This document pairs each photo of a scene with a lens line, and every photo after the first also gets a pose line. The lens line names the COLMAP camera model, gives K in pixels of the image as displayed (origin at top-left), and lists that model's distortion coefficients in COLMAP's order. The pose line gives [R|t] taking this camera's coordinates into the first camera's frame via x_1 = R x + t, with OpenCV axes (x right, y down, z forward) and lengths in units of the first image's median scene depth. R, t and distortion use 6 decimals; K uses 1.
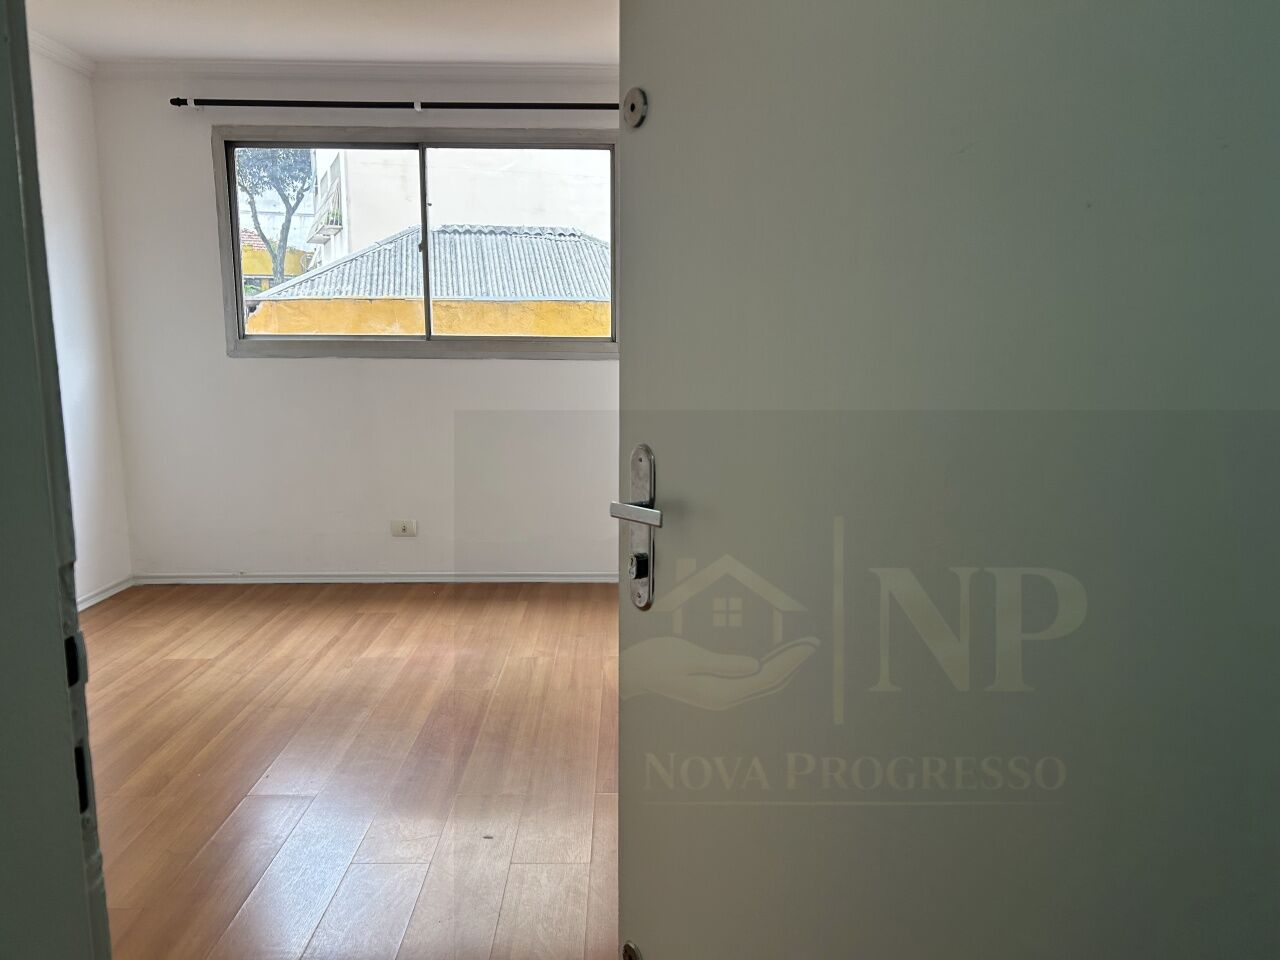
lens RADIAL K [[946.6, 0, 637.6], [0, 946.6, 486.2], [0, 0, 1]] dist [0.067261, -0.080693]
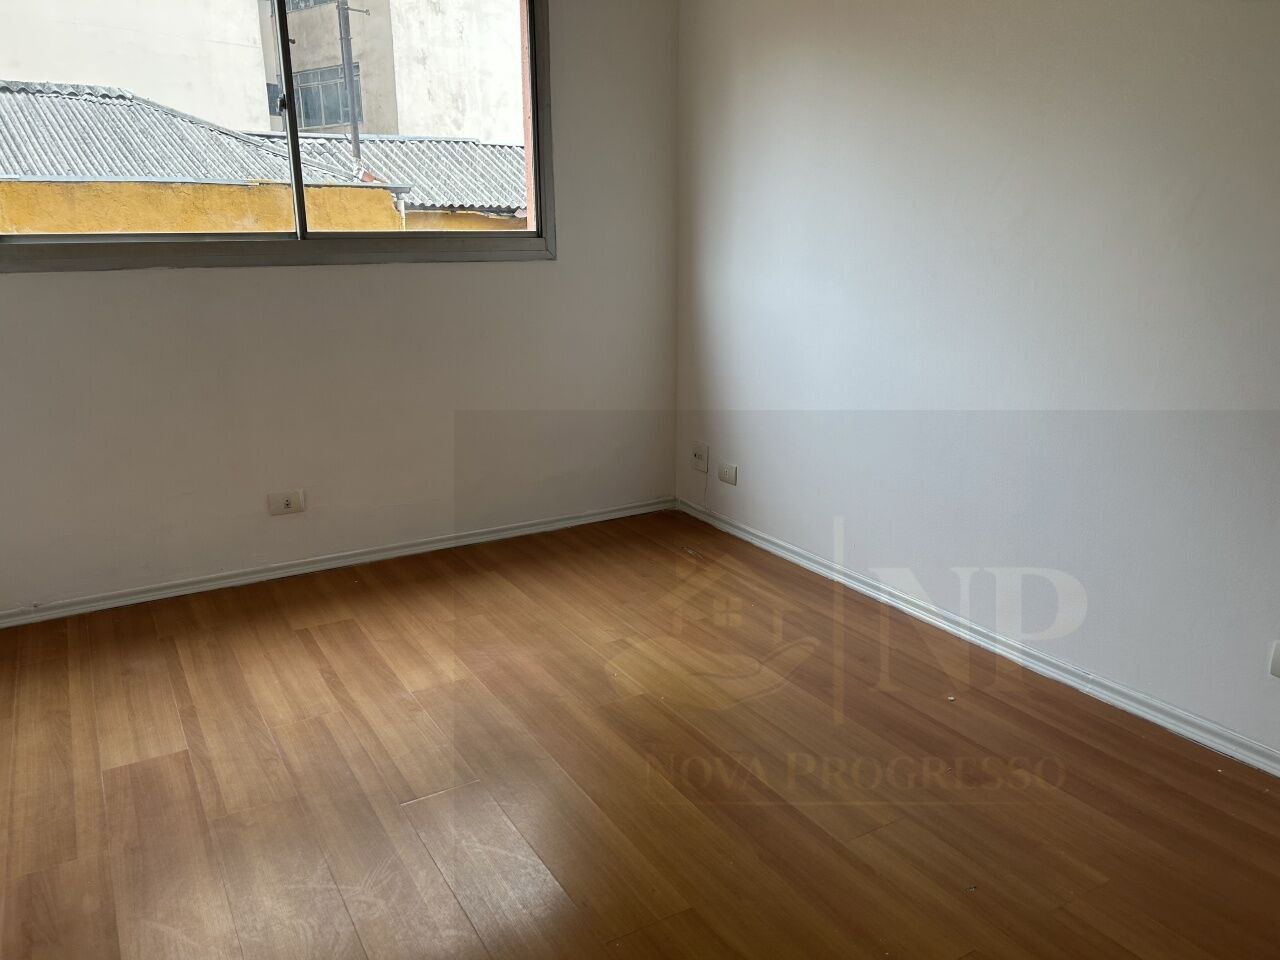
lens RADIAL K [[944.0, 0, 640.0], [0, 944.0, 480.0], [0, 0, 1]] dist [0.057616, -0.074814]
pose [[0.867799, -0.137234, 0.477590, -0.357966], [0.085797, 0.988054, 0.128019, -0.043381], [-0.489453, -0.070119, 0.869206, 0.234634]]
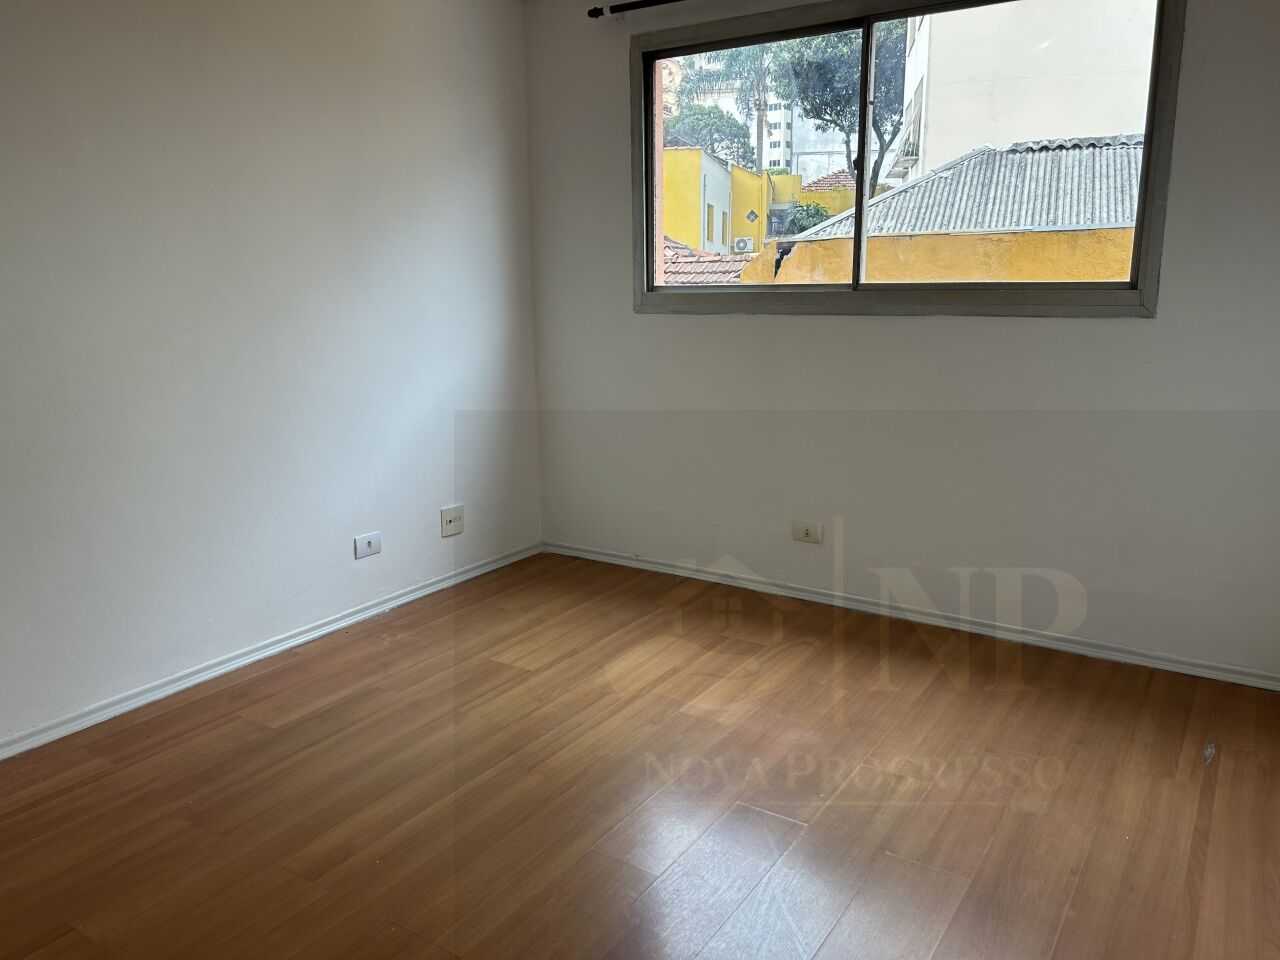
lens RADIAL K [[946.6, 0, 637.6], [0, 946.6, 486.2], [0, 0, 1]] dist [0.067261, -0.080693]
pose [[0.827866, 0.110772, -0.549879, 0.066152], [-0.075949, 0.993415, 0.085776, -0.050321], [0.555760, -0.029248, 0.830828, 0.270284]]
